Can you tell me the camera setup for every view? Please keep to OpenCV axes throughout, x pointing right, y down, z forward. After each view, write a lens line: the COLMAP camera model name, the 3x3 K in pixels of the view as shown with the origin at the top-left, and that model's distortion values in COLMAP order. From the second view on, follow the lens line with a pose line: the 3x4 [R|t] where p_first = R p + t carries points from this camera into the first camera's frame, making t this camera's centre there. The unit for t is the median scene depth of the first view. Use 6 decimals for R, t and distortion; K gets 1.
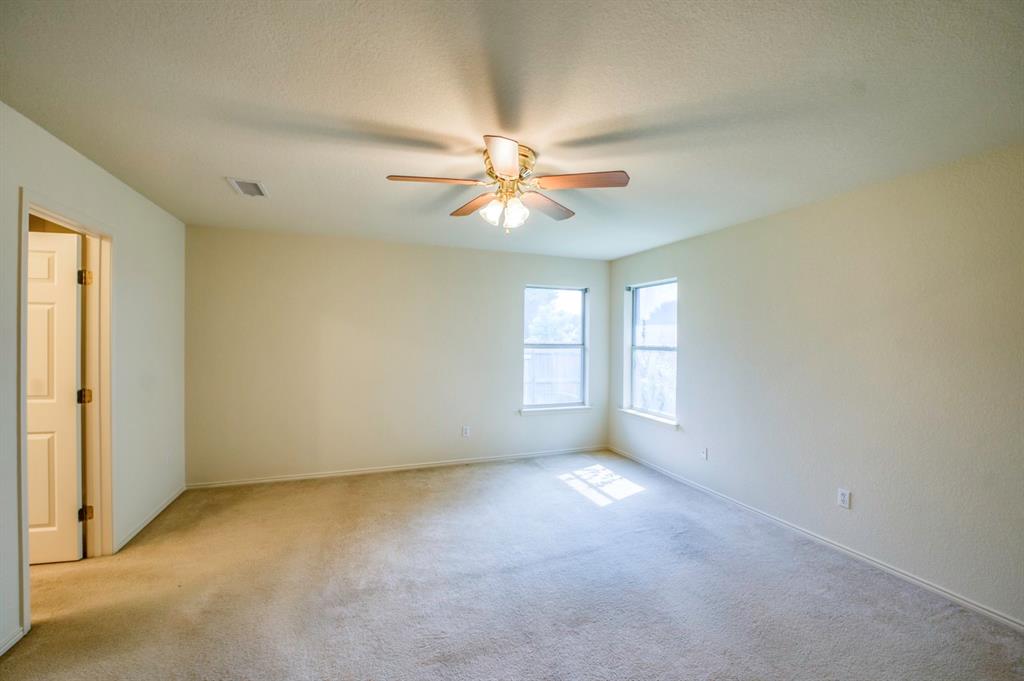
lens RADIAL K [[421.1, 0, 512.0], [0, 421.1, 340.5], [0, 0, 1]] dist [-0.016165, 0.000060]
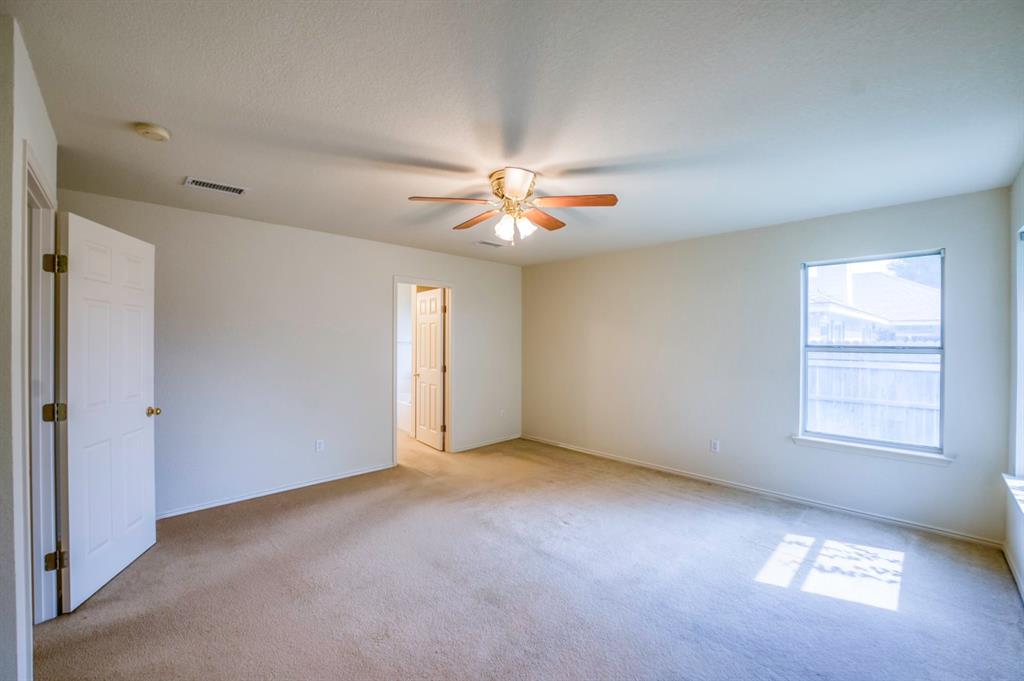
lens RADIAL K [[423.6, 0, 512.0], [0, 423.6, 340.5], [0, 0, 1]] dist [-0.010993, 0.000155]
pose [[0.394978, -0.003548, -0.918684, 0.587529], [-0.002056, 0.999987, -0.004746, 0.004300], [0.918688, 0.003763, 0.394965, 0.304958]]
